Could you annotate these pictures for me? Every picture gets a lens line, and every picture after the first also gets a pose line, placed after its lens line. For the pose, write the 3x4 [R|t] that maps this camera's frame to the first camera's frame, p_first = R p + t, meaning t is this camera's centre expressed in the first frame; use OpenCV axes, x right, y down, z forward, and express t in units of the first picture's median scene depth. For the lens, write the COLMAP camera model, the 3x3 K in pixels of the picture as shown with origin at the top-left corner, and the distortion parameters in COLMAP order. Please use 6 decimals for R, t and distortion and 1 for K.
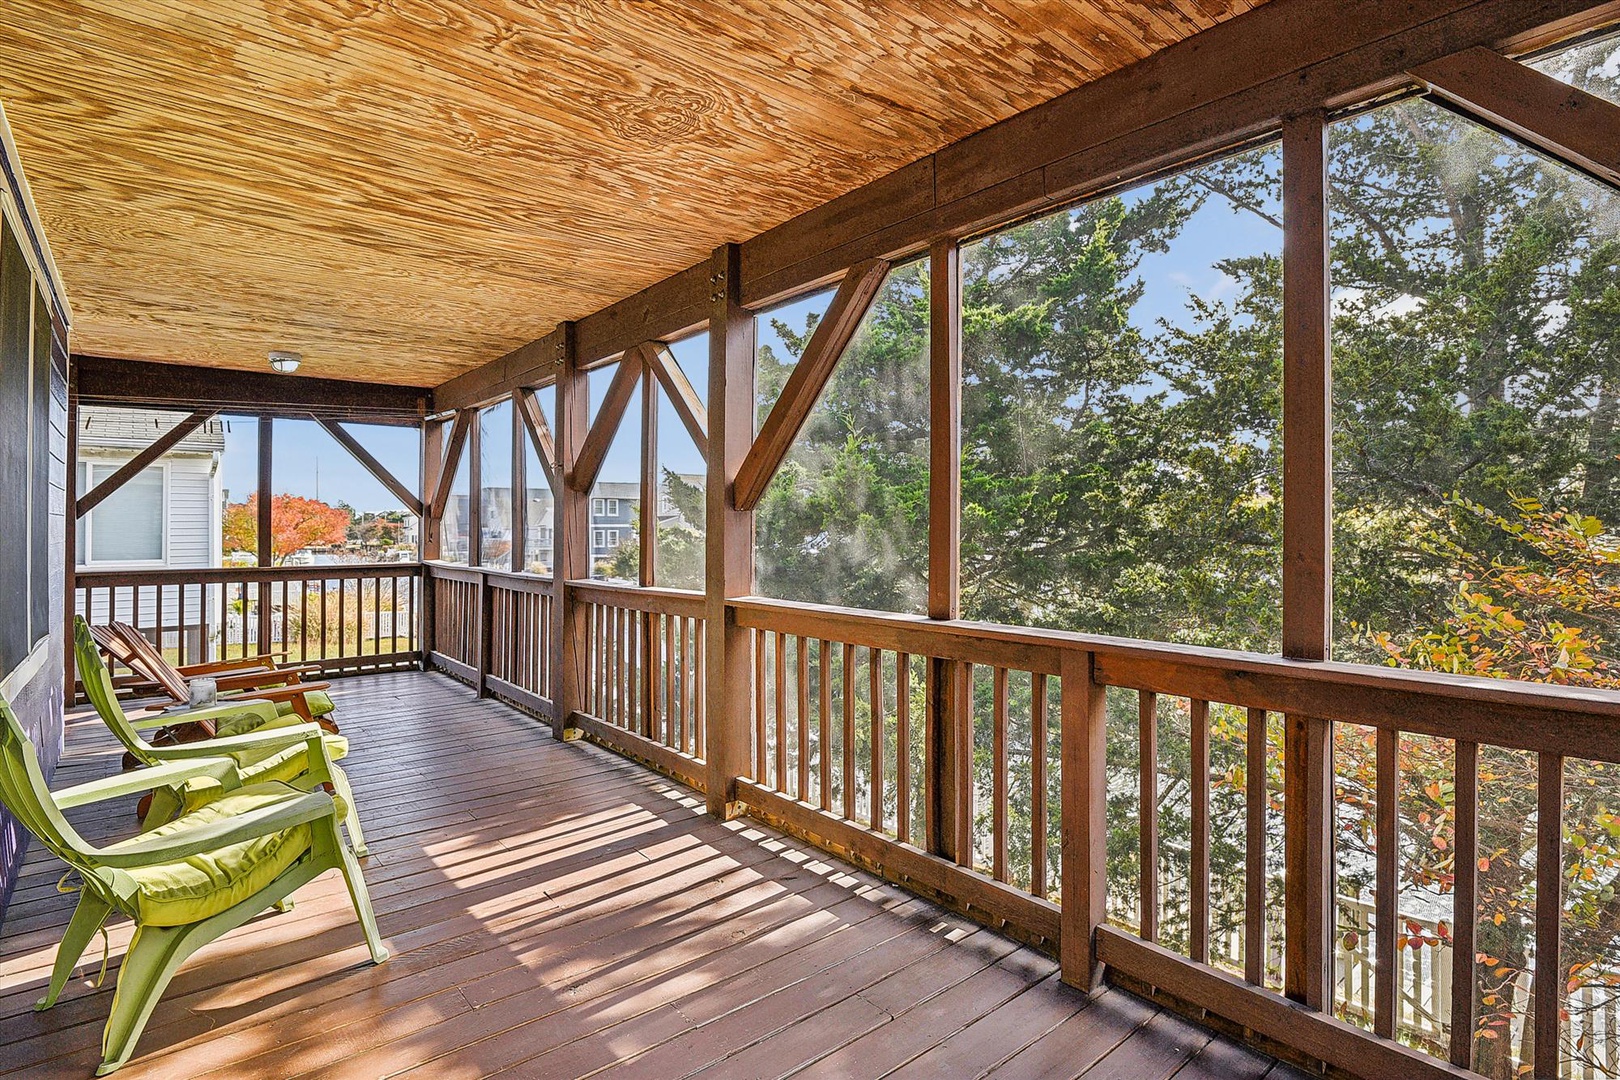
lens RADIAL K [[812.4, 0, 819.4], [0, 812.4, 525.4], [0, 0, 1]] dist [-0.030491, -0.000508]
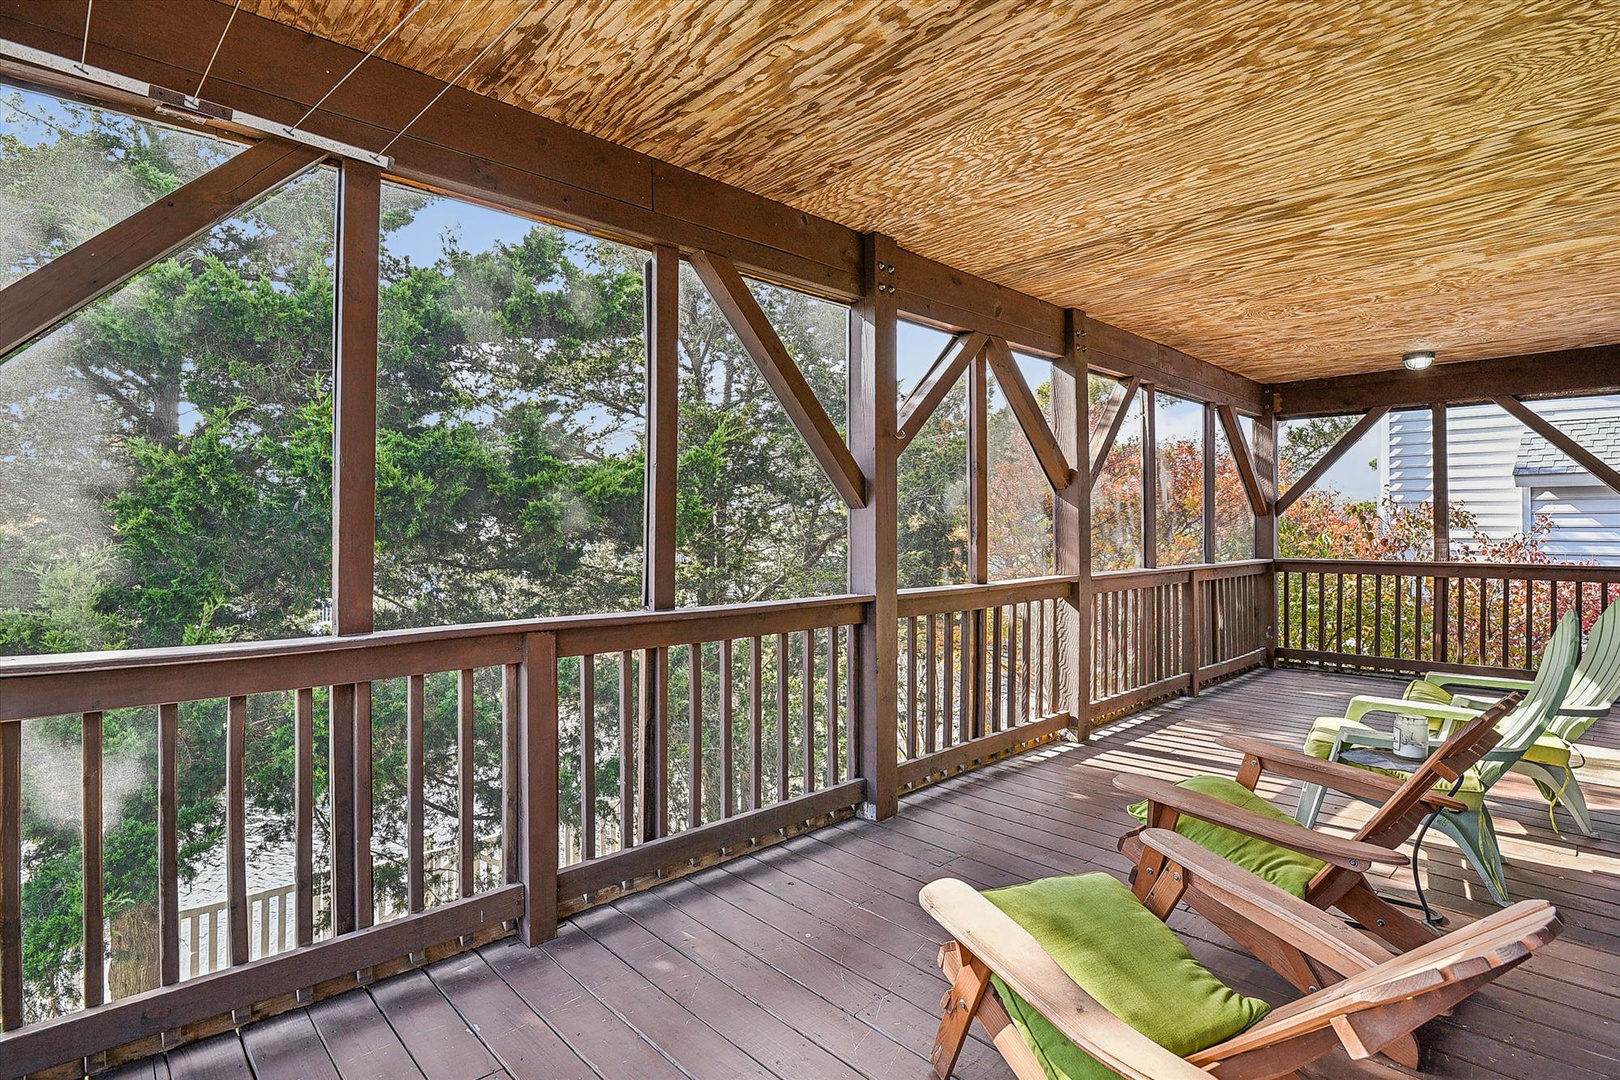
lens RADIAL K [[804.1, 0, 824.2], [0, 804.1, 535.3], [0, 0, 1]] dist [-0.009838, -0.006836]
pose [[-0.070296, -0.009315, 0.997483, -1.209034], [-0.001540, 0.999956, 0.009230, 0.009325], [-0.997525, -0.000888, -0.070307, 1.301282]]
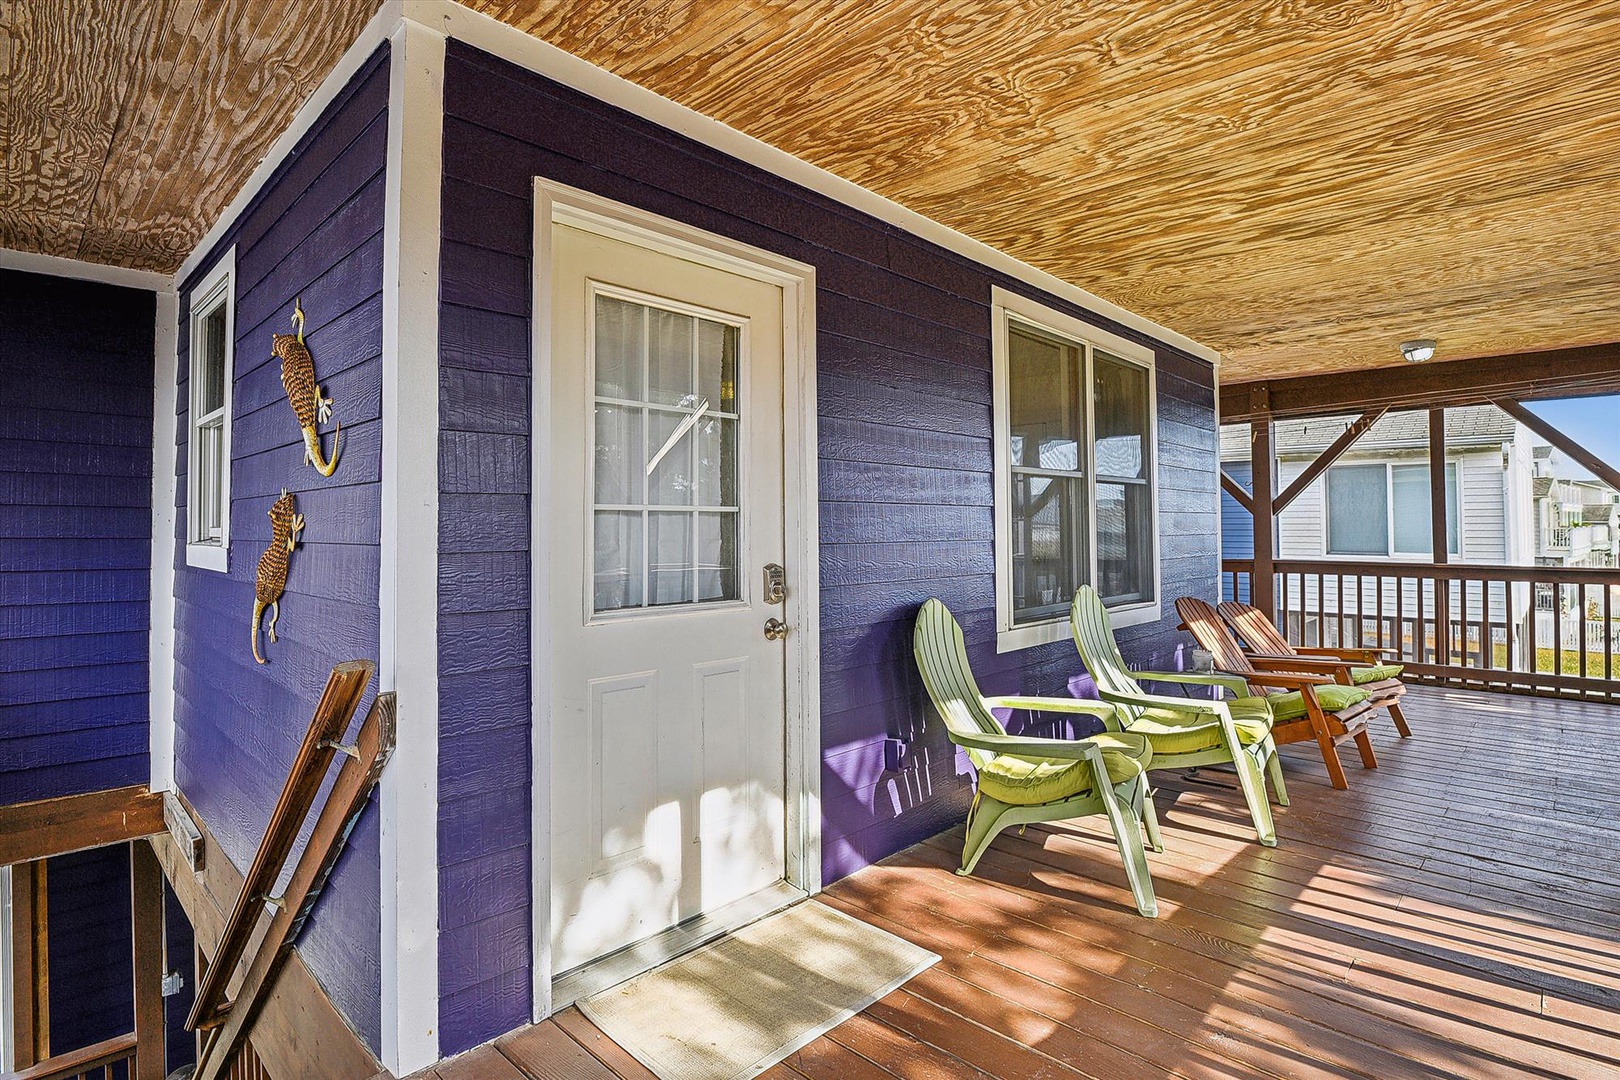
lens RADIAL K [[812.4, 0, 819.4], [0, 812.4, 525.4], [0, 0, 1]] dist [-0.030491, -0.000508]
pose [[0.103280, 0.003307, -0.994647, 0.294049], [0.003242, 0.999988, 0.003662, 0.000017], [0.994647, -0.003603, 0.103268, 0.252946]]
